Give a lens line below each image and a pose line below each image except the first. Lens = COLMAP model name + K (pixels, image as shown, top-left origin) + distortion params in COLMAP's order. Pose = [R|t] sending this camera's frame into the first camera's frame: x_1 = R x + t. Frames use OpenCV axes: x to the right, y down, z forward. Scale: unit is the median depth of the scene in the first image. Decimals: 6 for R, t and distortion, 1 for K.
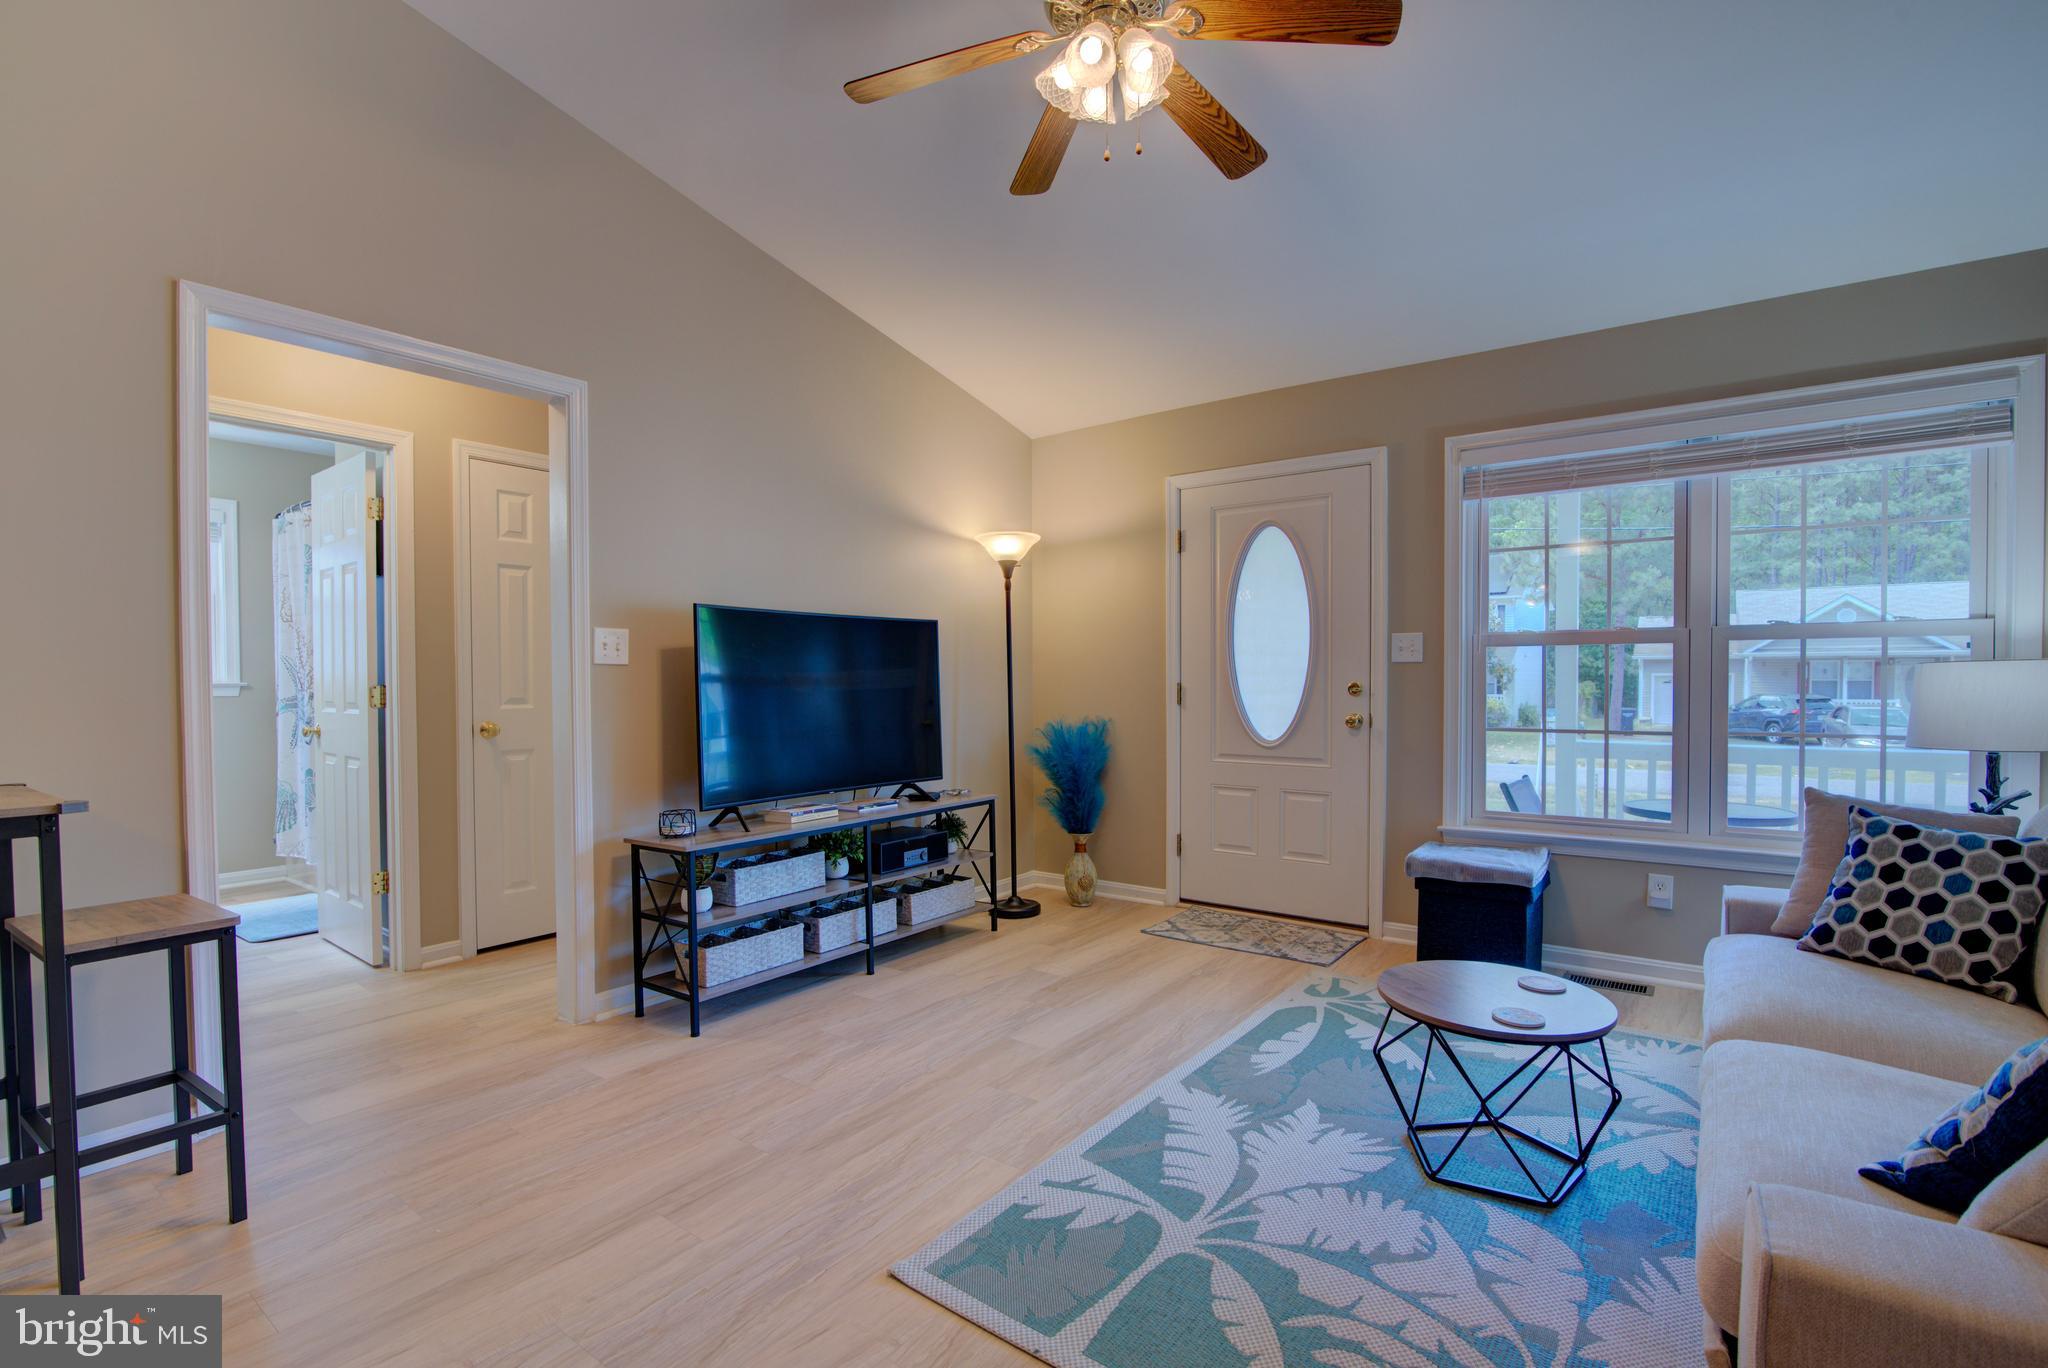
lens RADIAL K [[940.6, 0, 1023.4], [0, 940.6, 699.7], [0, 0, 1]] dist [-0.019829, 0.002016]
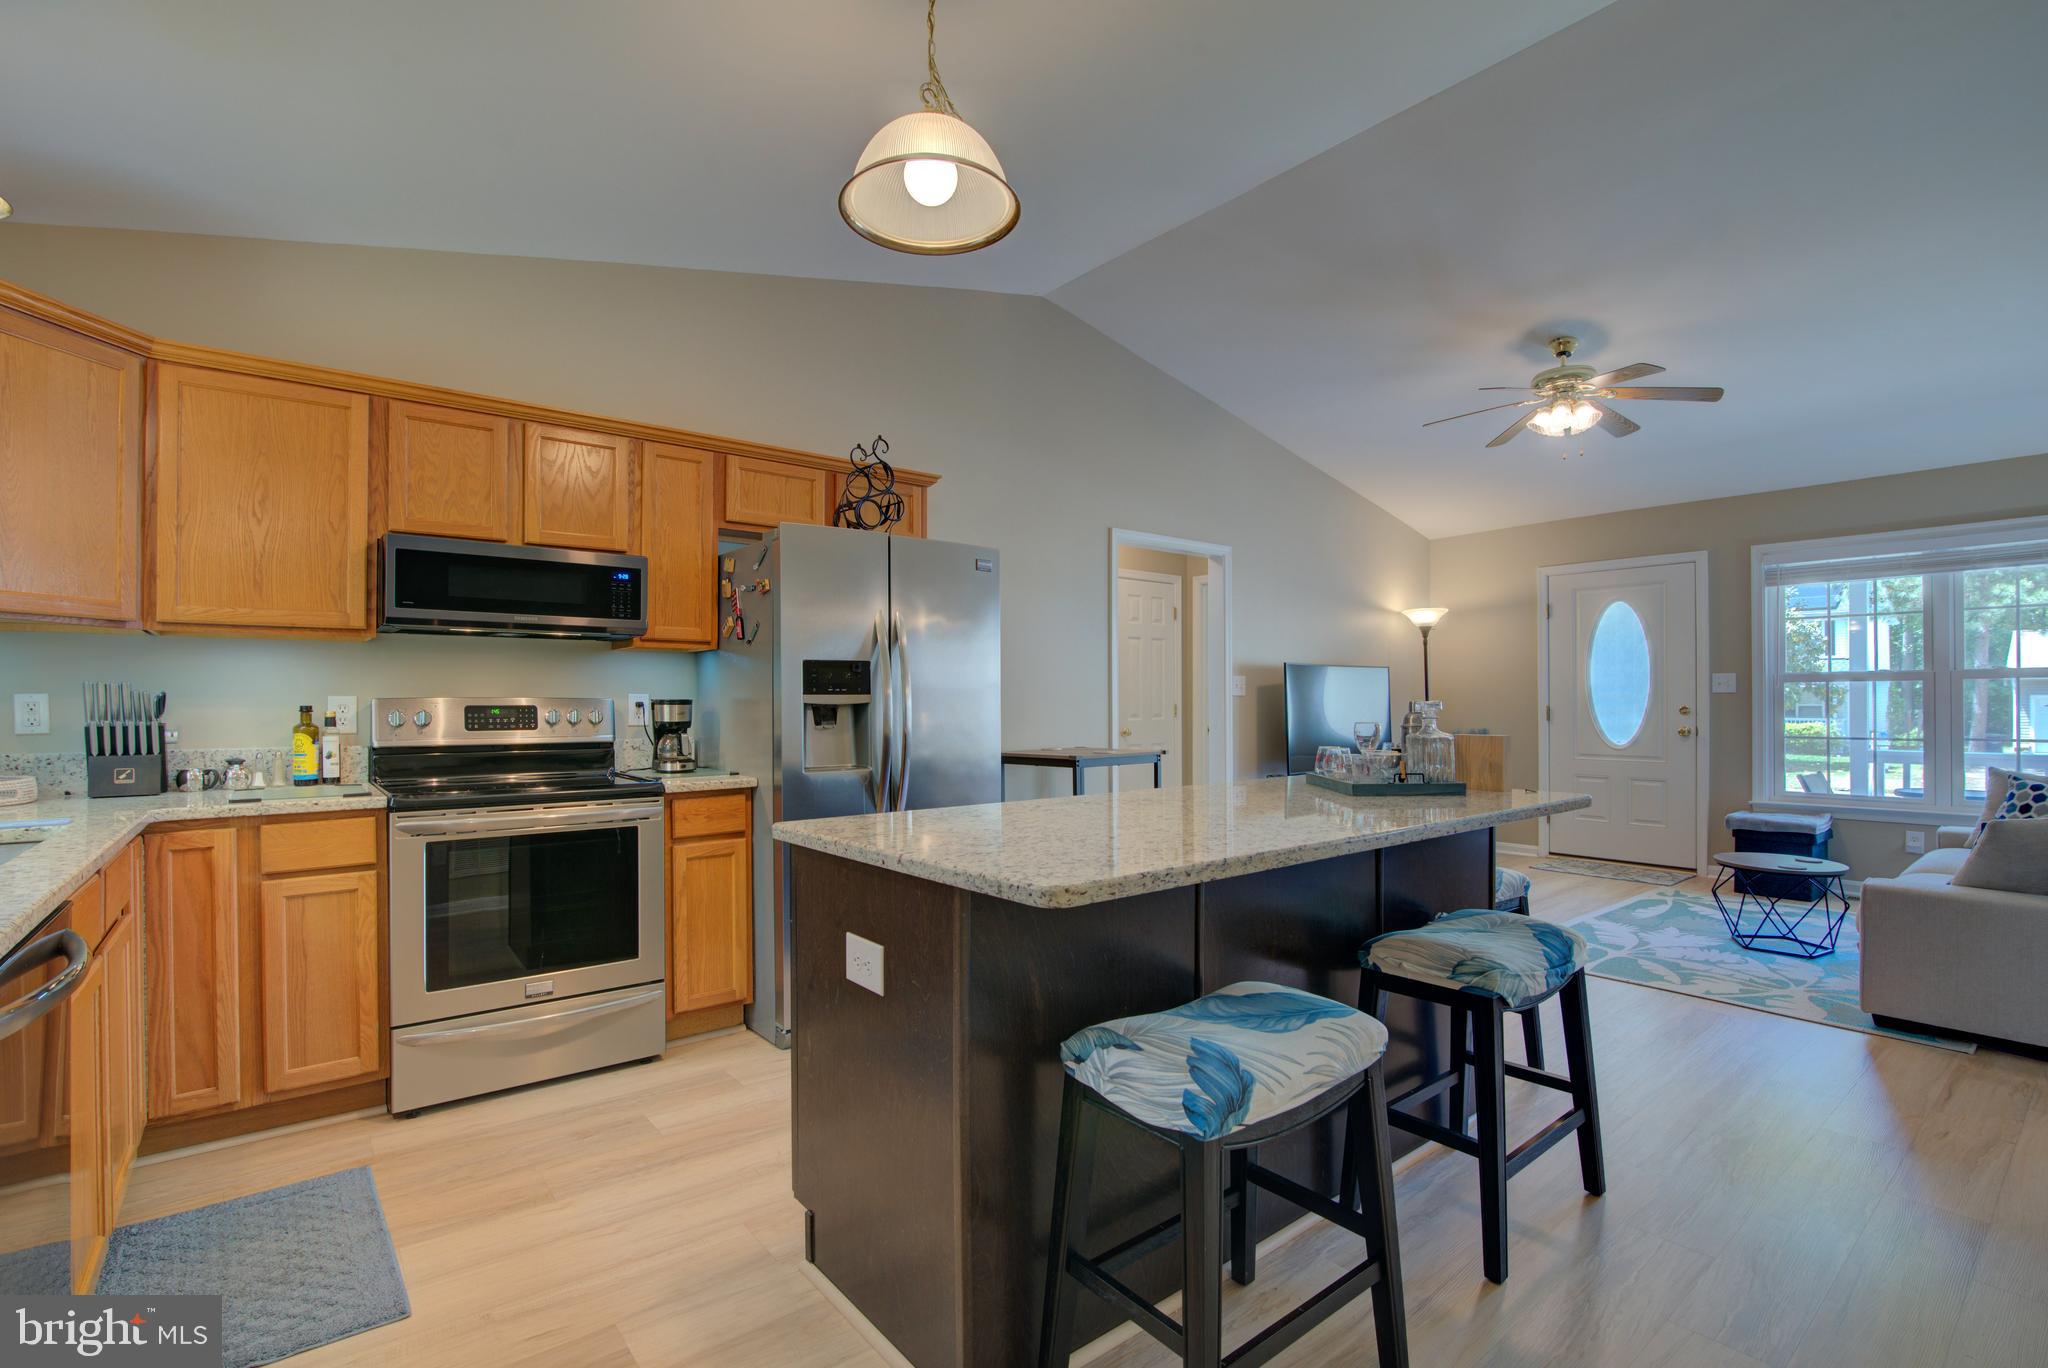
lens RADIAL K [[940.6, 0, 1020.2], [0, 940.6, 698.0], [0, 0, 1]] dist [-0.019829, 0.002016]
pose [[0.968760, 0.000225, -0.247999, -0.404976], [-0.006518, 0.999677, -0.024554, 0.016025], [0.247914, 0.025403, 0.968449, -0.933397]]
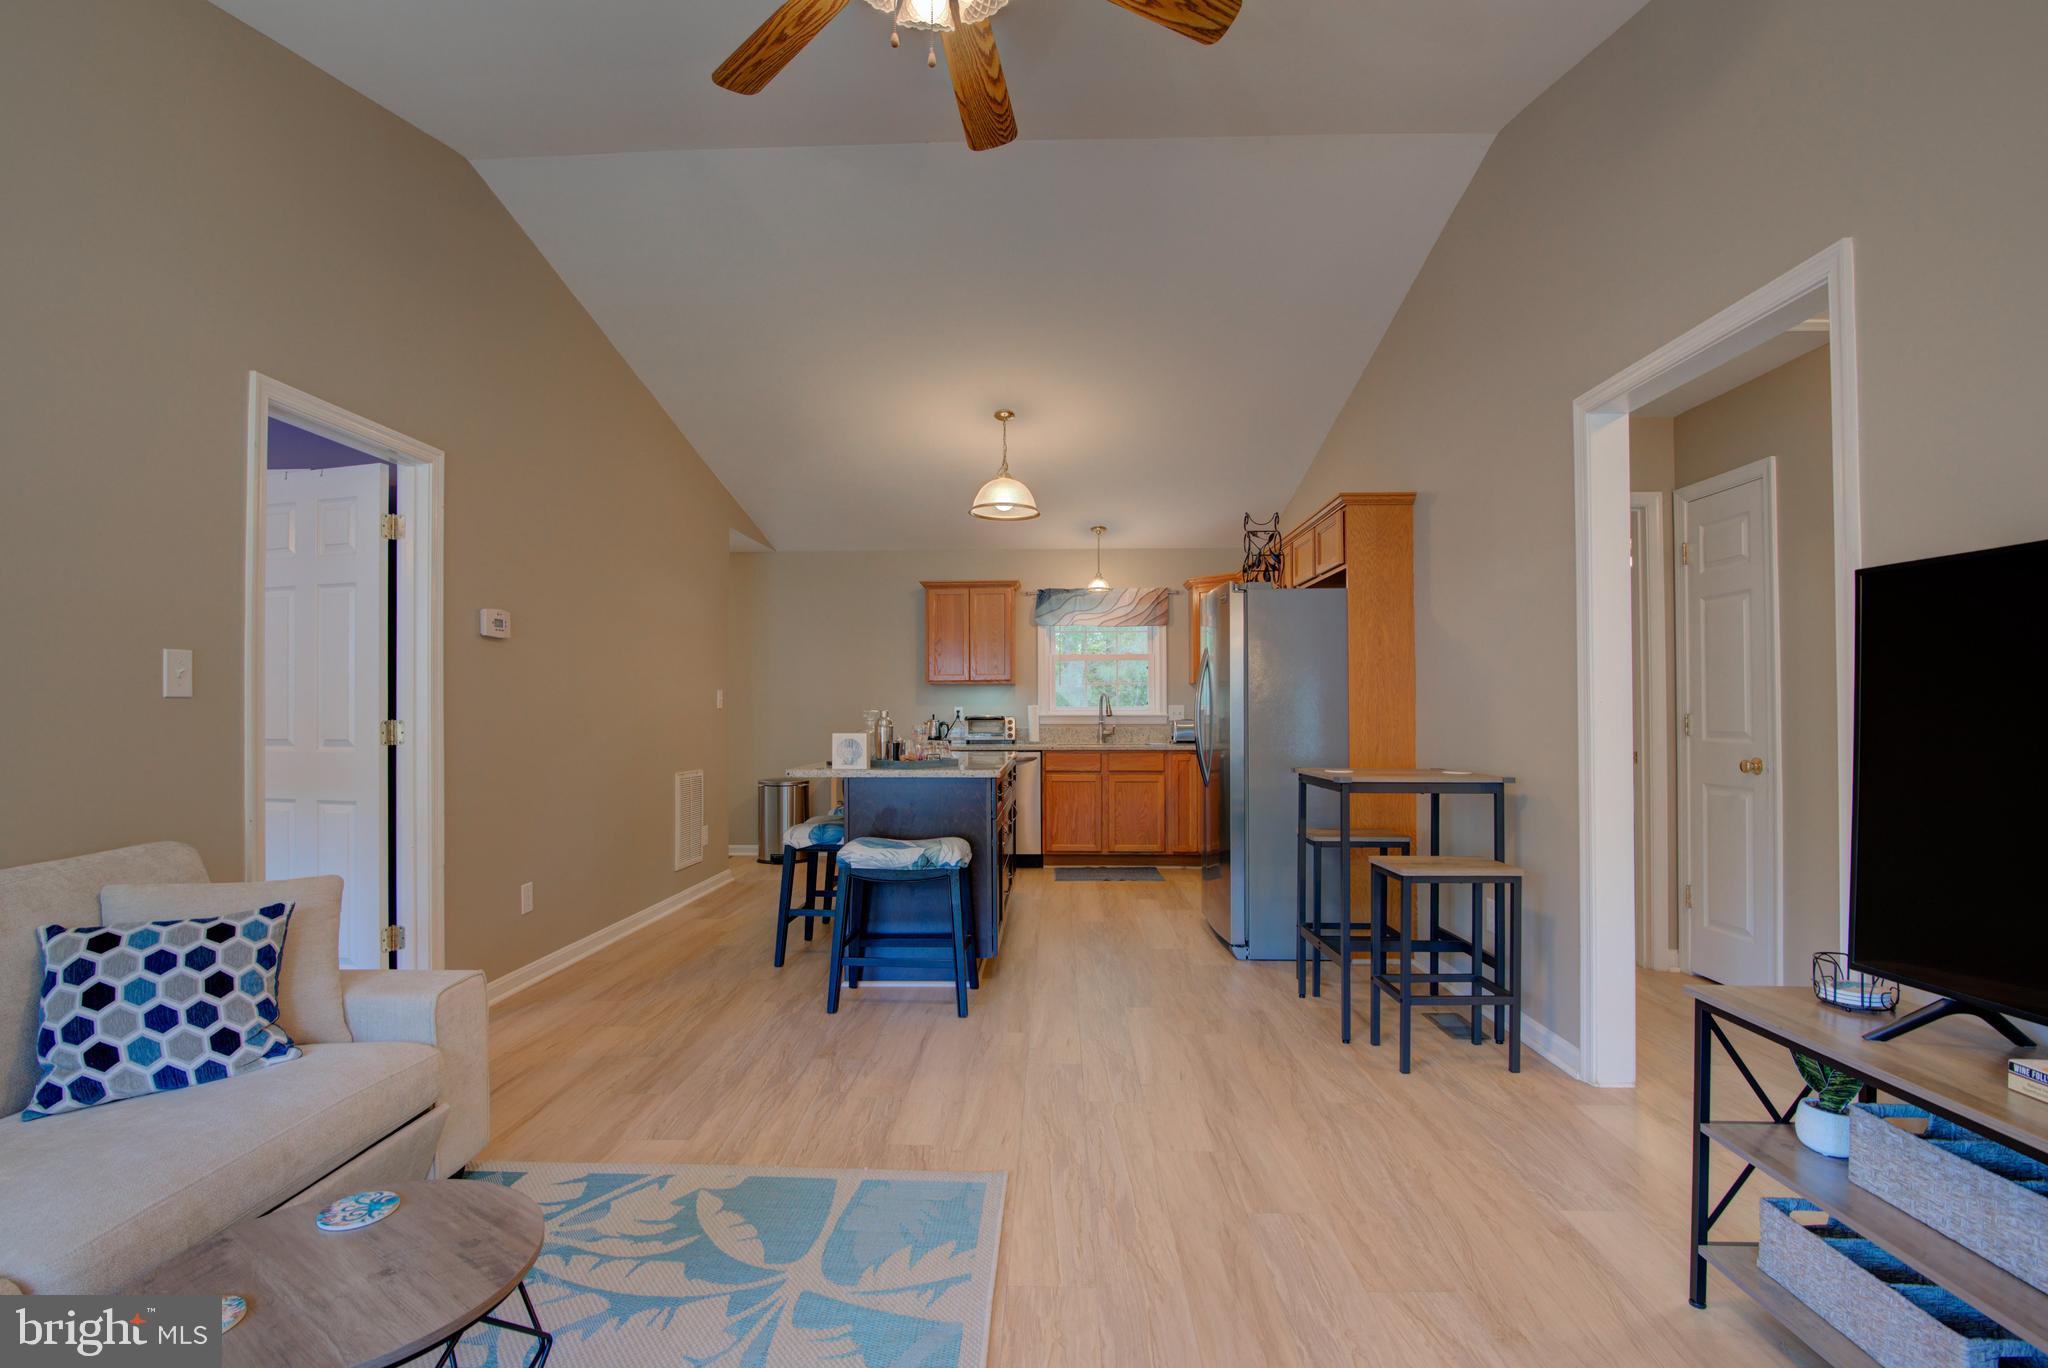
lens RADIAL K [[940.6, 0, 1034.4], [0, 940.6, 699.6], [0, 0, 1]] dist [-0.019829, 0.002016]
pose [[-0.813287, -0.002207, -0.581858, 0.335222], [-0.008869, 0.999924, 0.008605, -0.032356], [0.581794, 0.012159, -0.813245, 1.189240]]
